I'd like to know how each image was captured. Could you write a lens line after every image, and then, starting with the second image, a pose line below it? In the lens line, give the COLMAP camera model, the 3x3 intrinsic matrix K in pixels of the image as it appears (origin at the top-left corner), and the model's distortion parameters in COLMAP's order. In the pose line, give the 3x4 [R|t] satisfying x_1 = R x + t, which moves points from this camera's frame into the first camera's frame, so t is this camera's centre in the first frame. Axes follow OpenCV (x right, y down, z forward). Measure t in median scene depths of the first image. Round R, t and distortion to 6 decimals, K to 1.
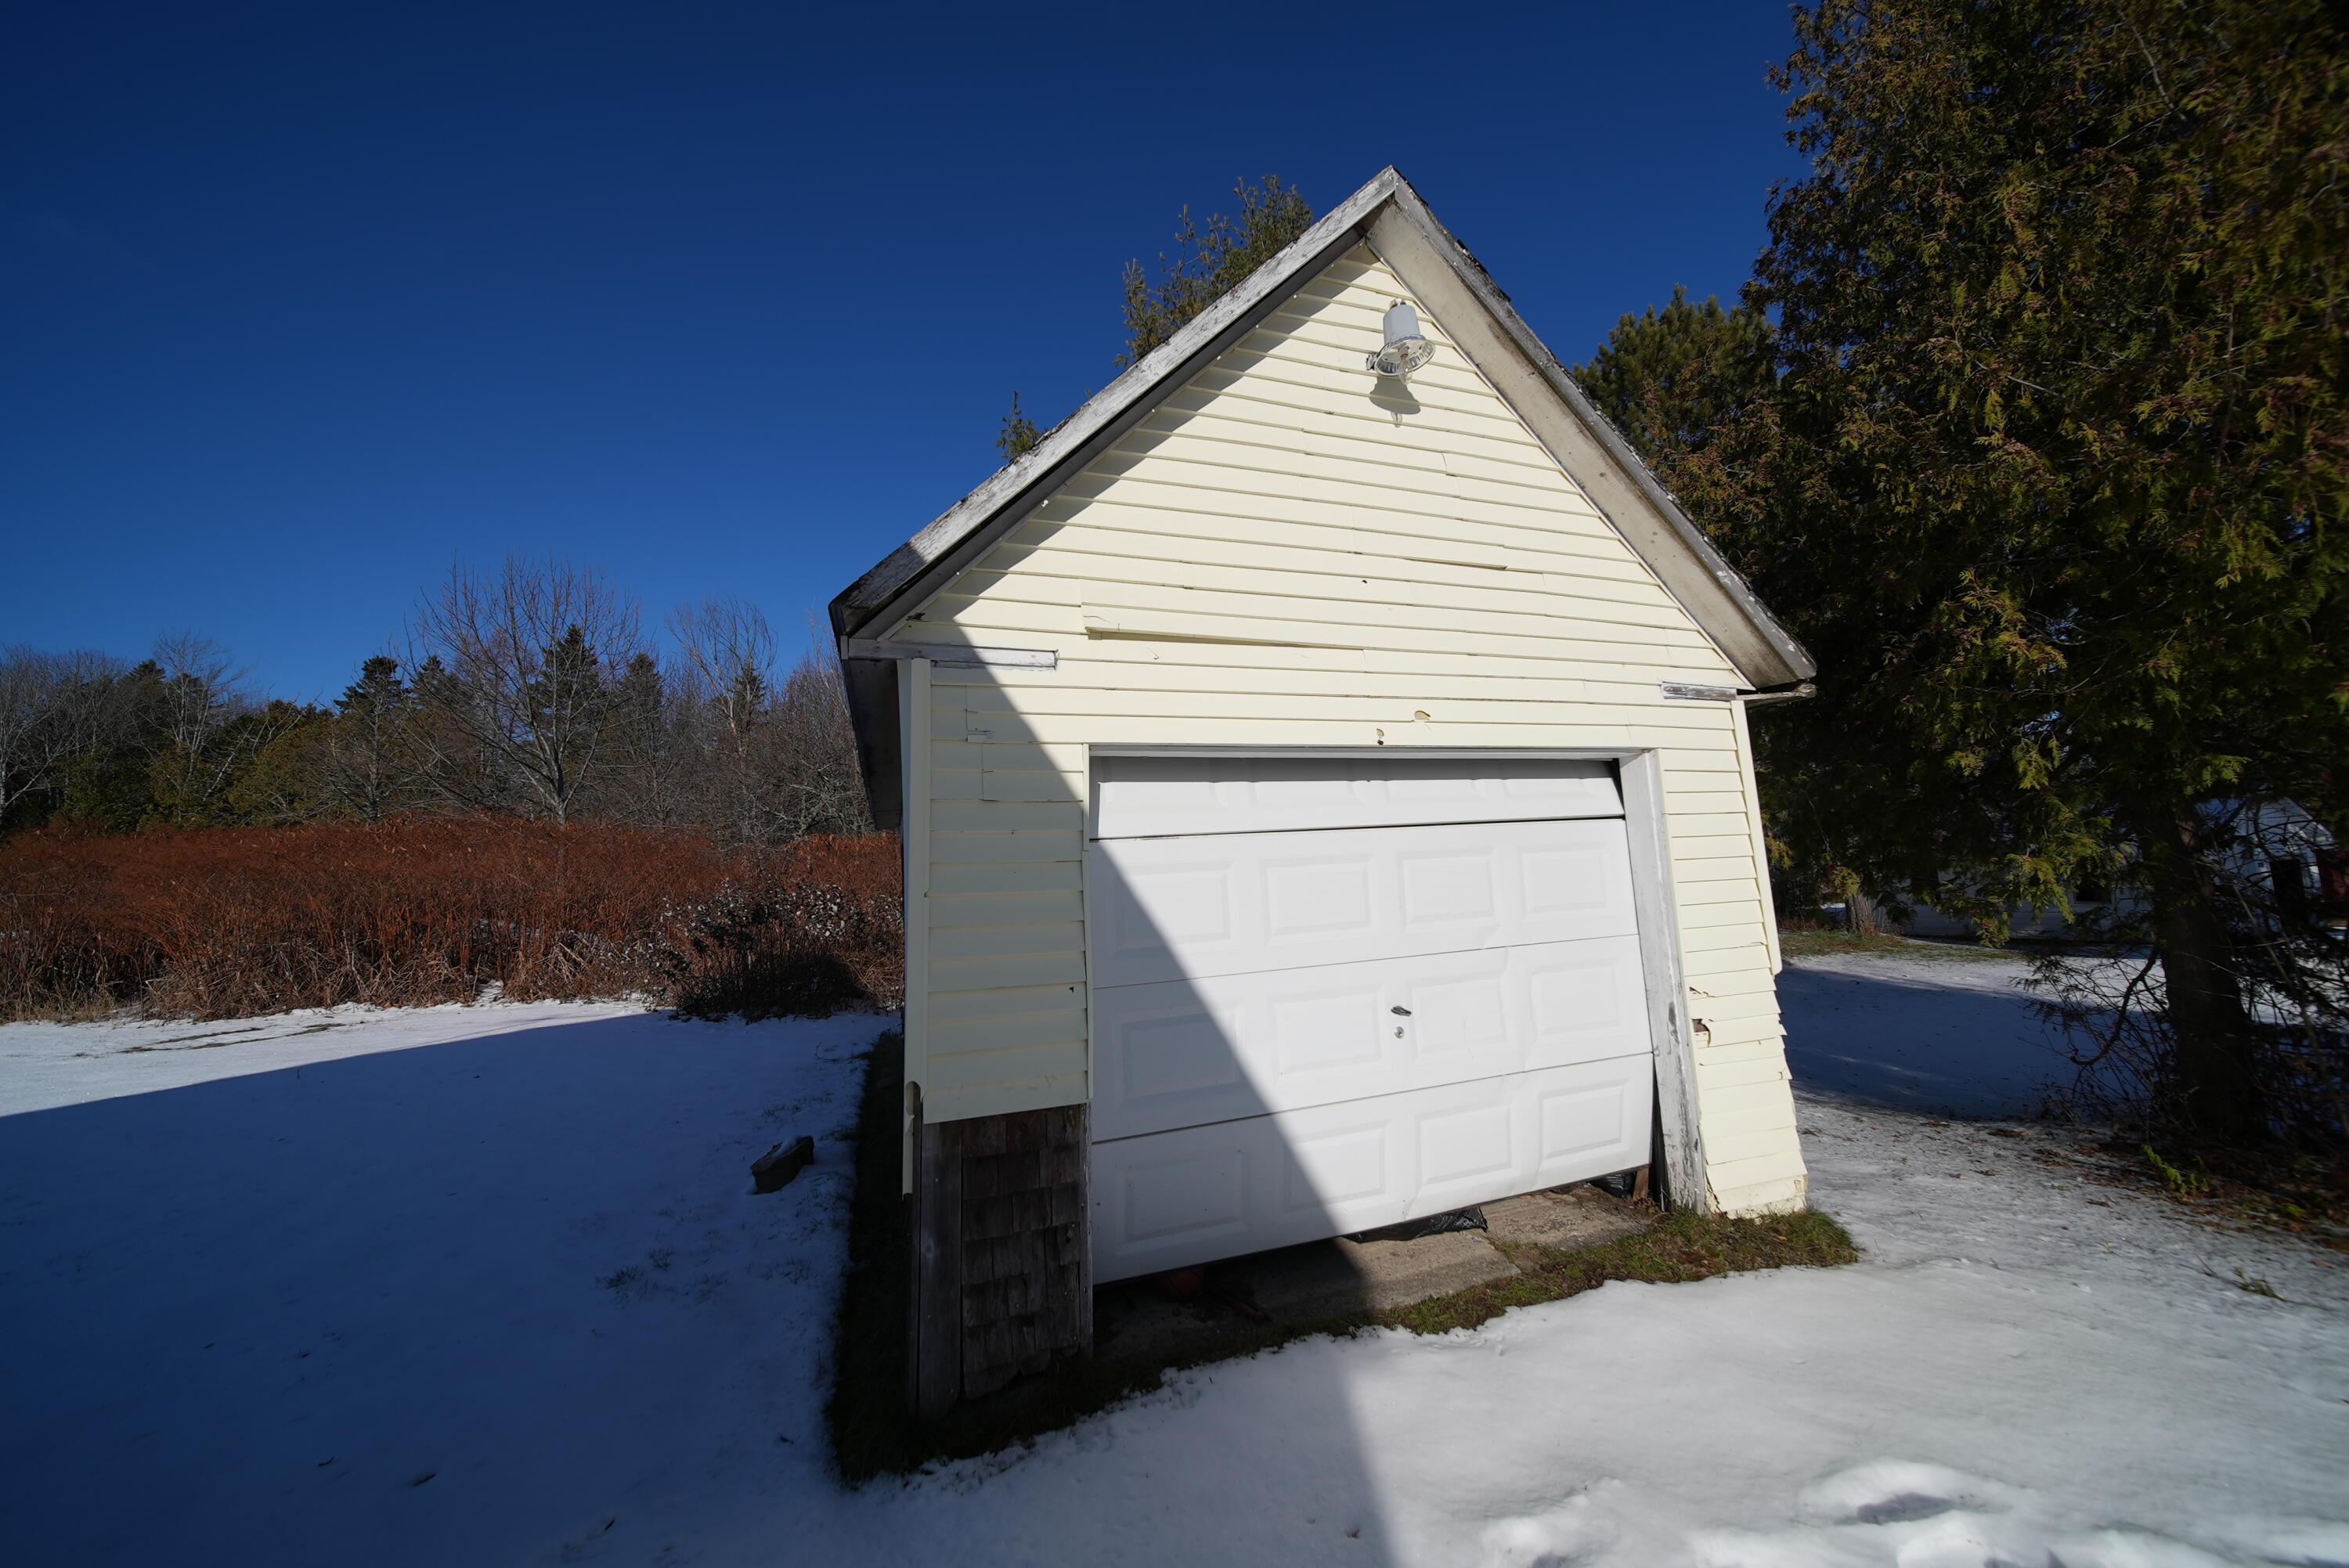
lens RADIAL K [[821.1, 0, 1170.9], [0, 821.1, 789.8], [0, 0, 1]] dist [0.001452, -0.002193]
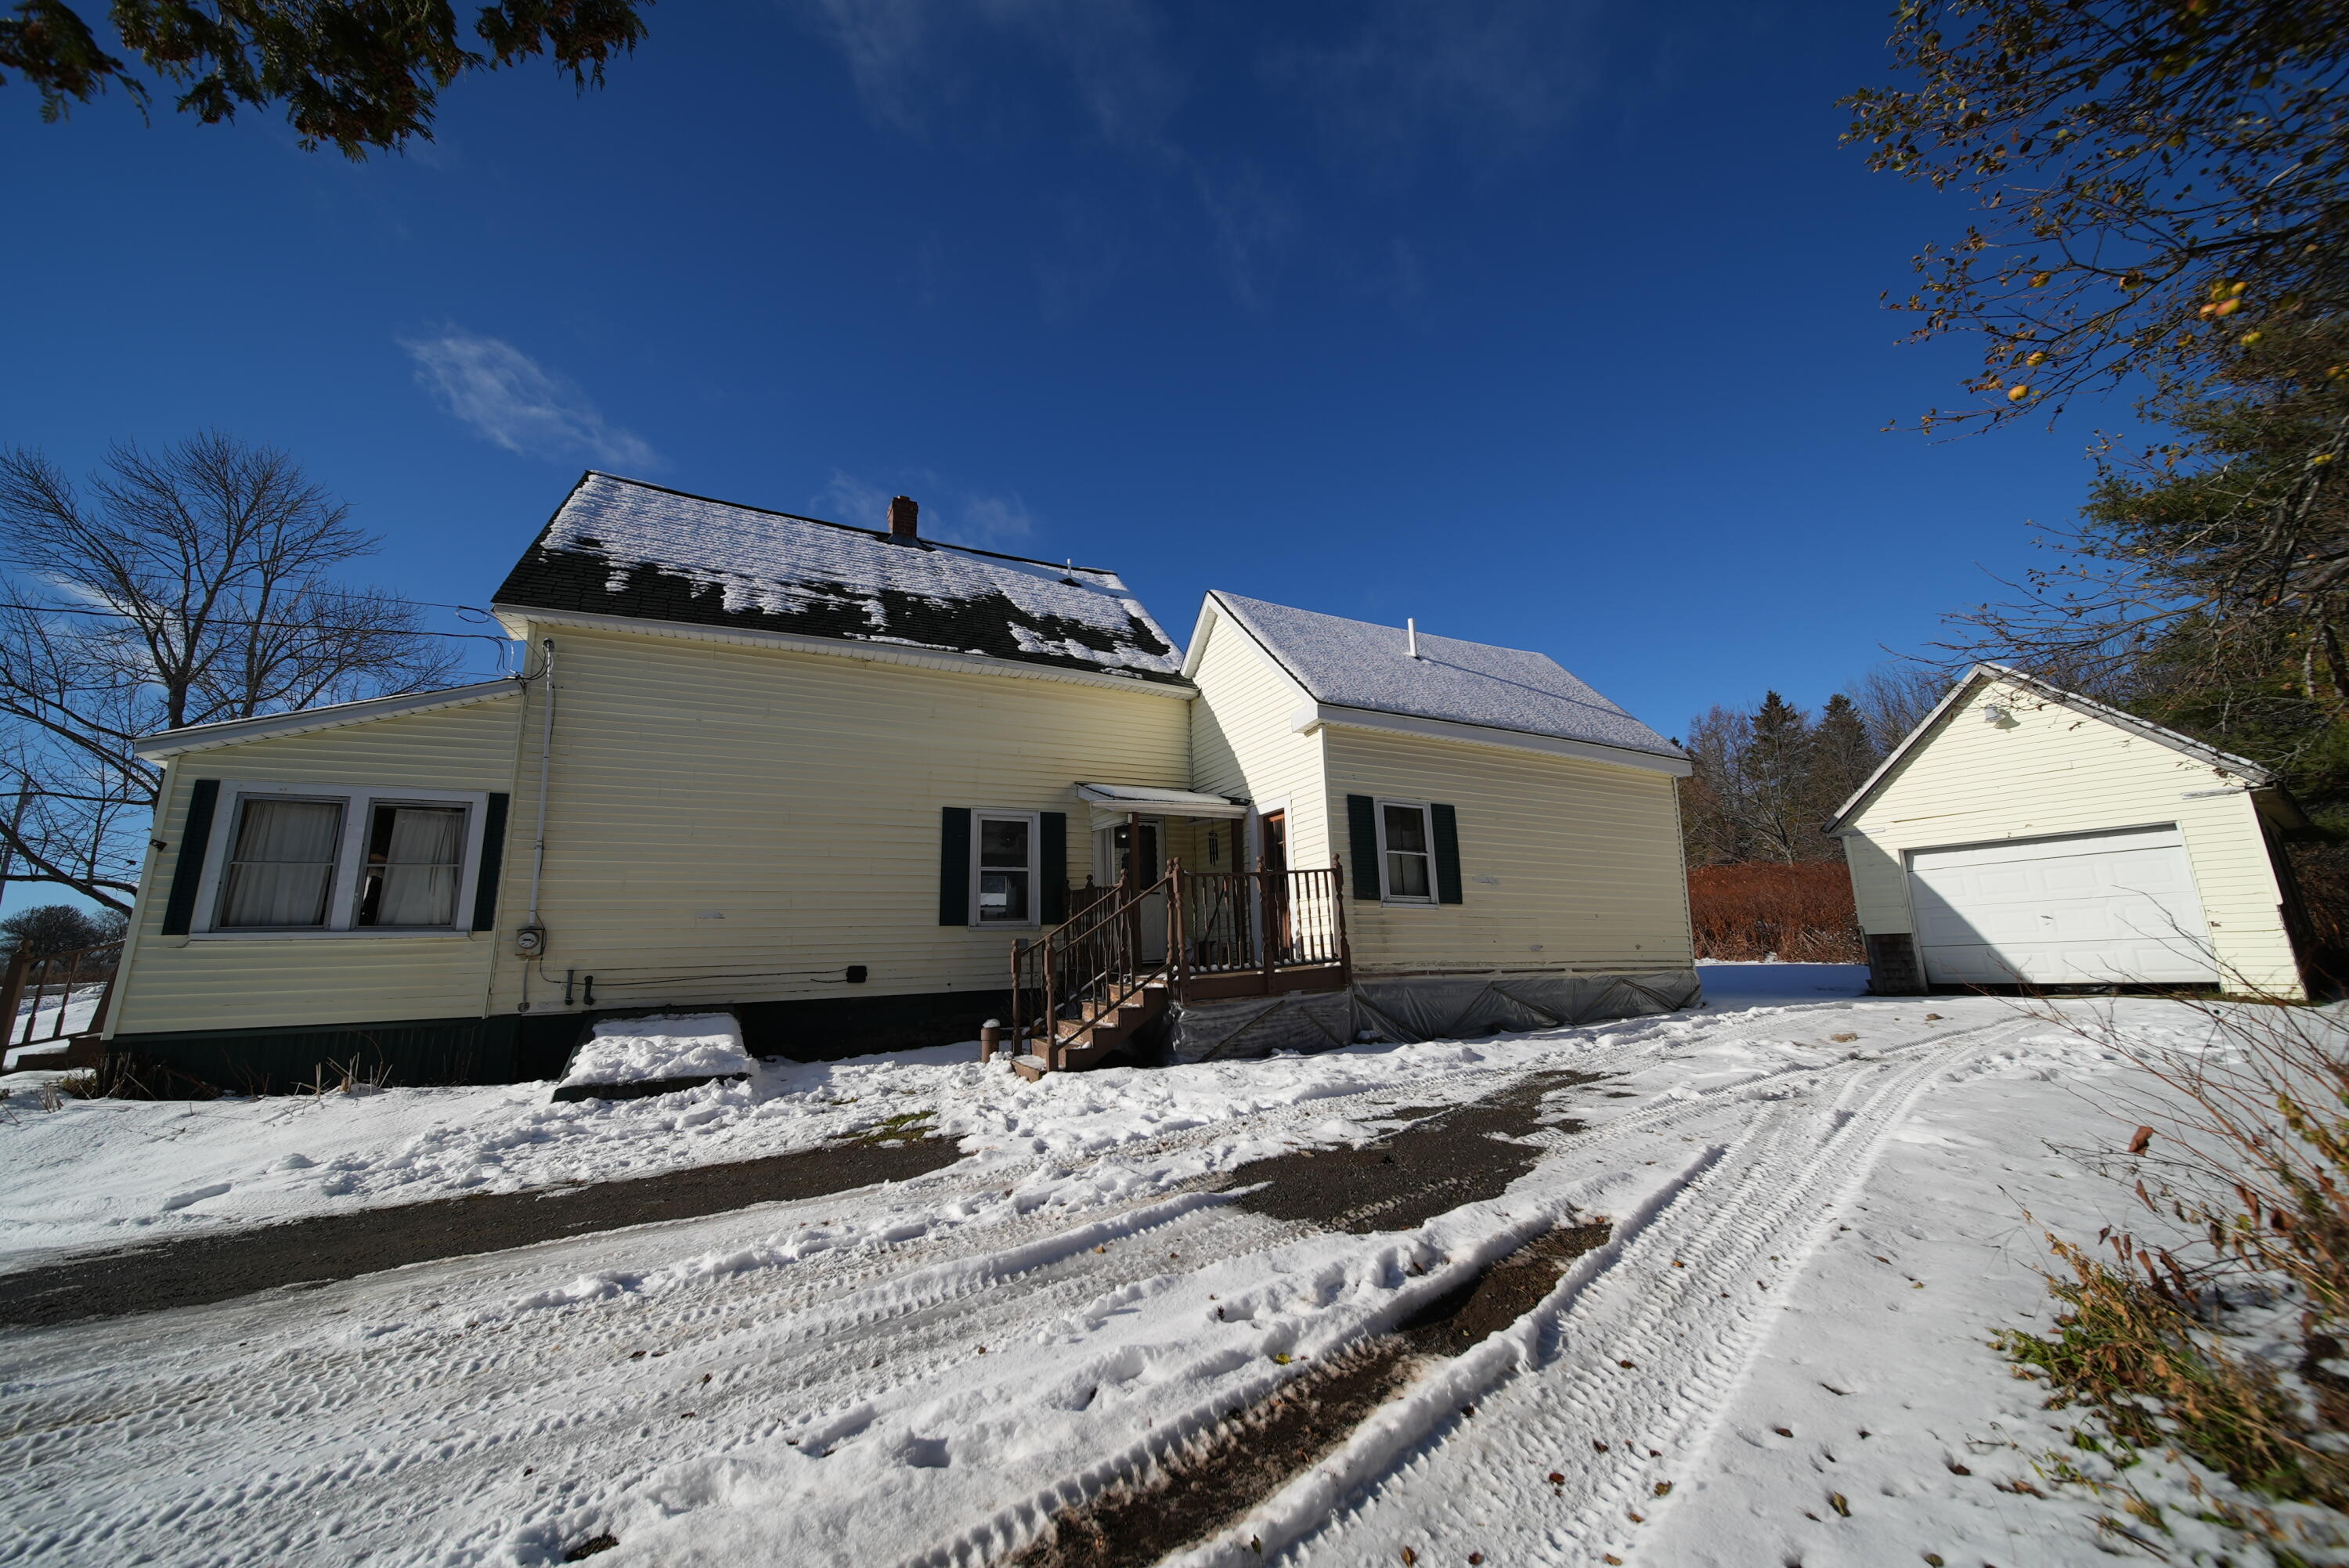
lens RADIAL K [[821.1, 0, 1170.9], [0, 821.1, 789.8], [0, 0, 1]] dist [0.001452, -0.002193]
pose [[0.271408, -0.158900, -0.949257, 2.690021], [0.126407, 0.983619, -0.128510, -0.262784], [0.954127, -0.085114, 0.287048, -3.418342]]
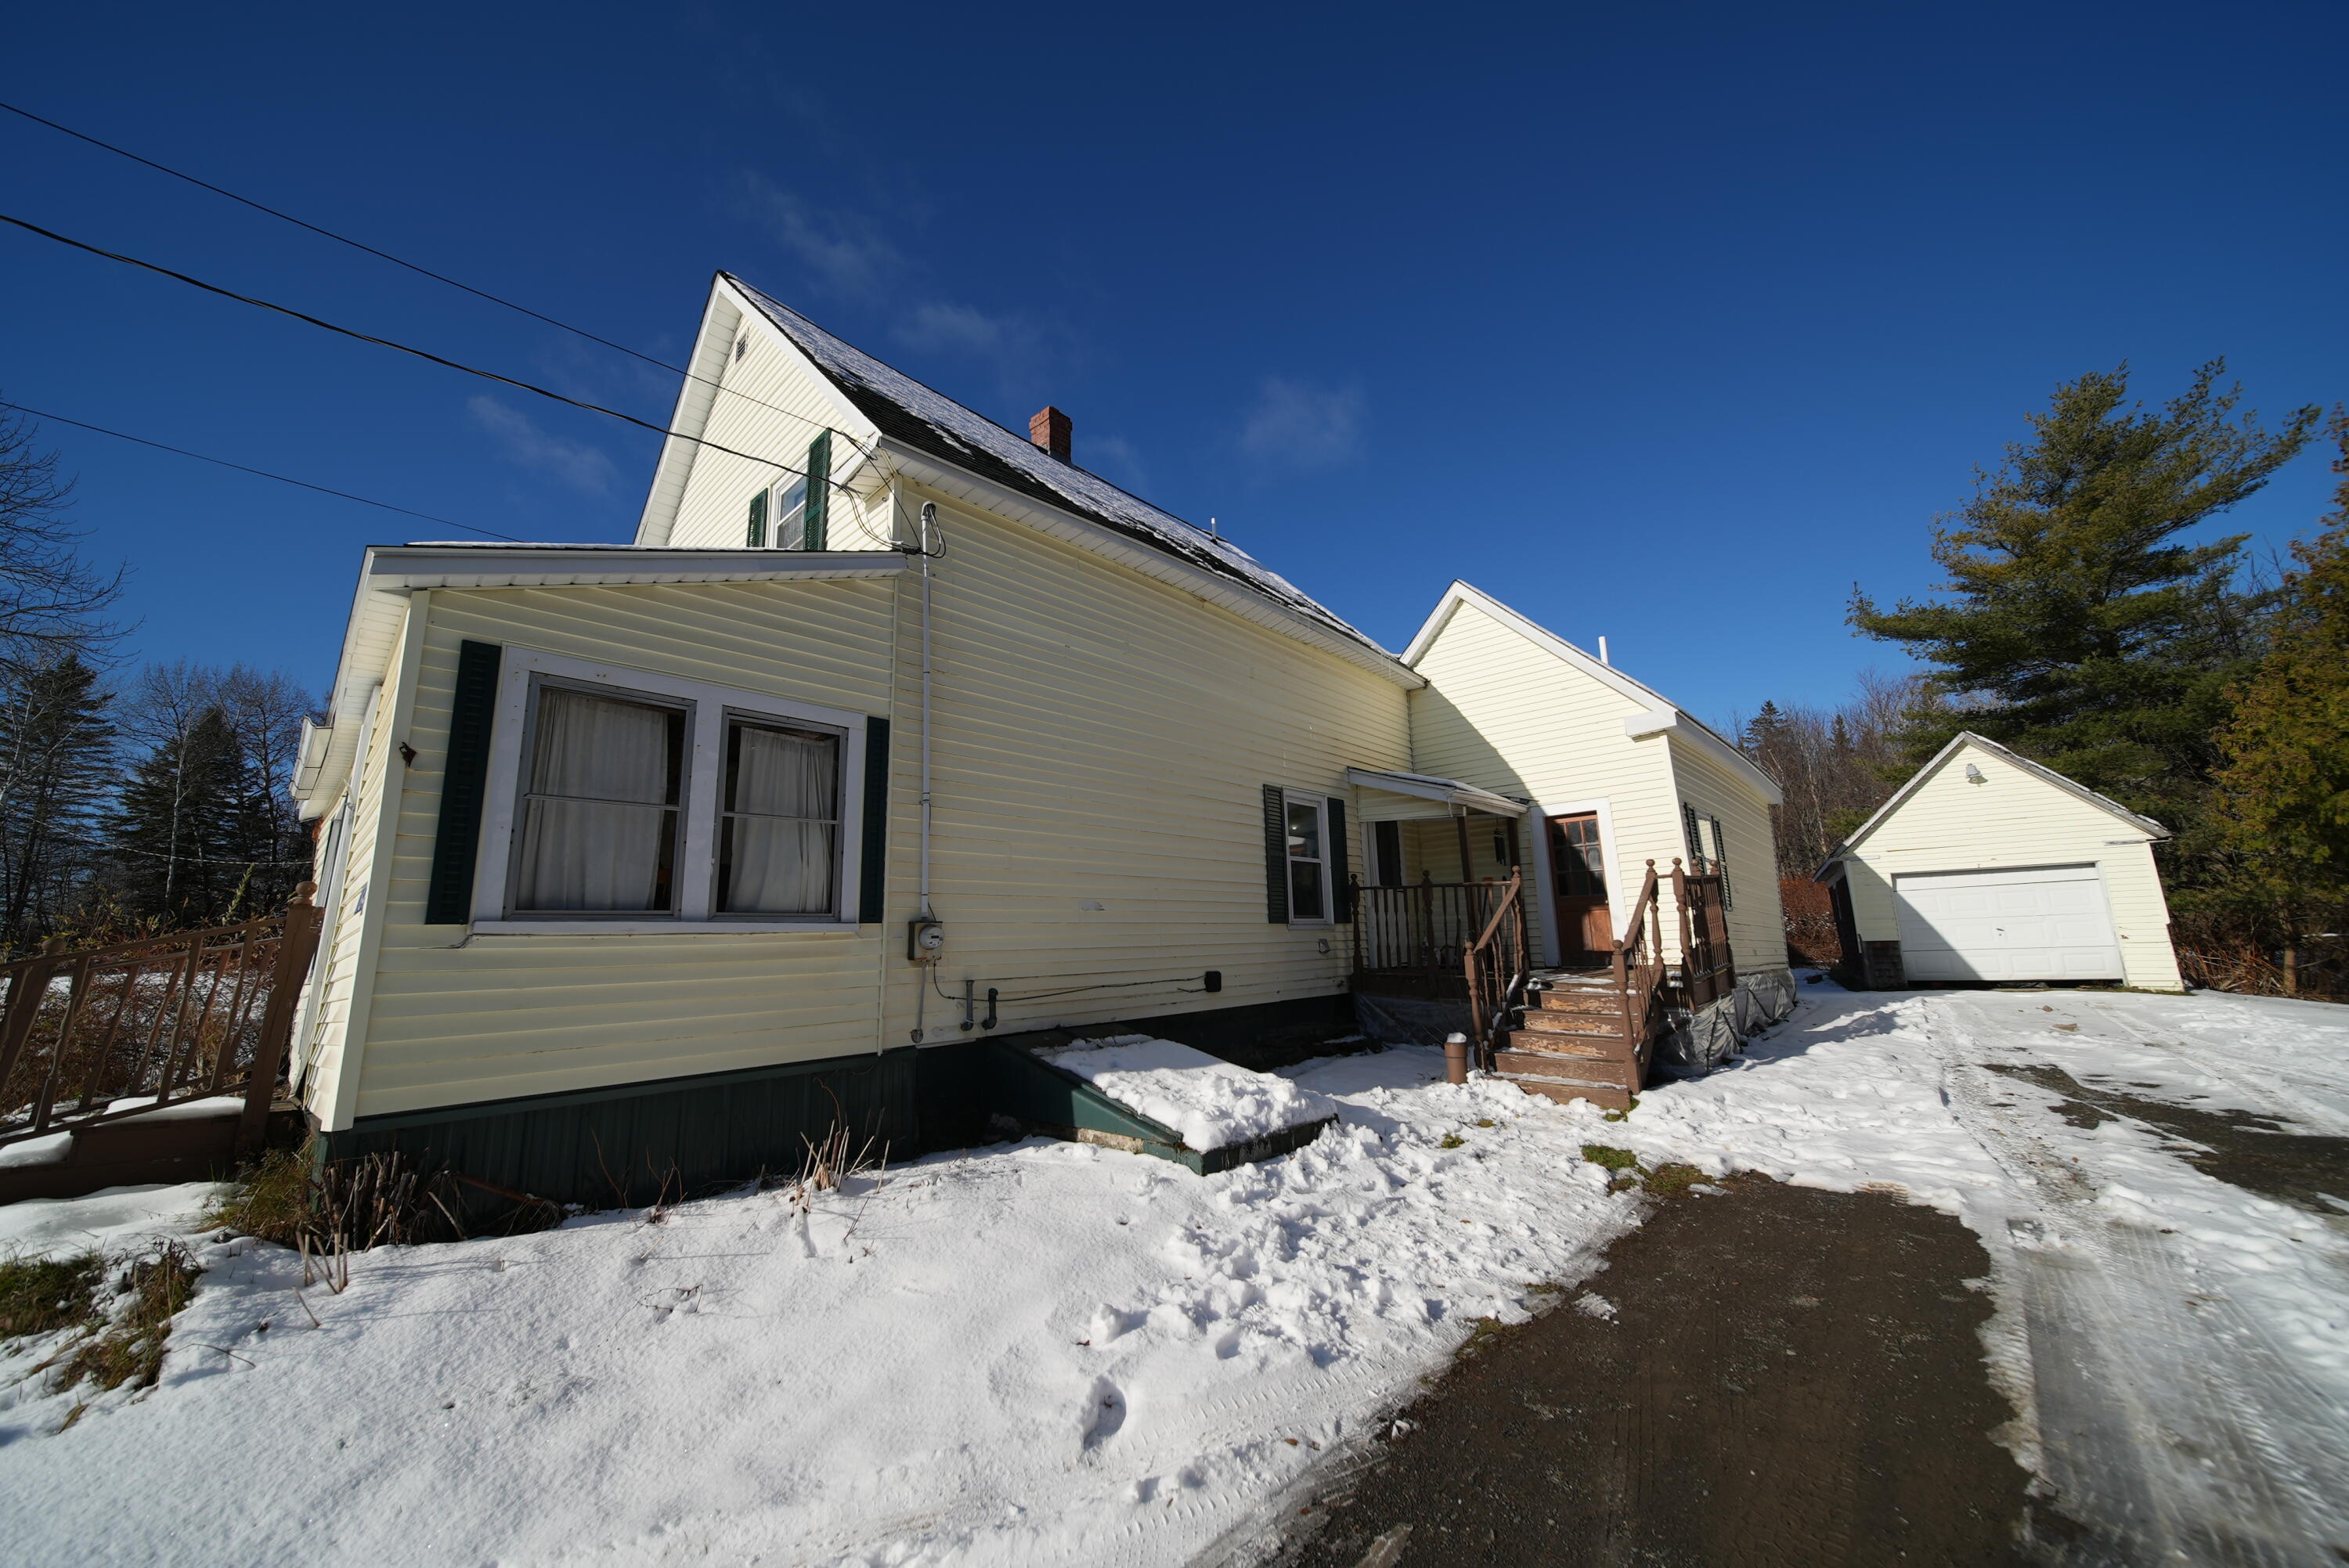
lens RADIAL K [[821.1, 0, 1170.9], [0, 821.1, 789.8], [0, 0, 1]] dist [0.001452, -0.002193]
pose [[0.589073, -0.123136, -0.798643, 1.328811], [0.090782, 0.992150, -0.086011, -0.507157], [0.802965, -0.021836, 0.595627, -5.322691]]
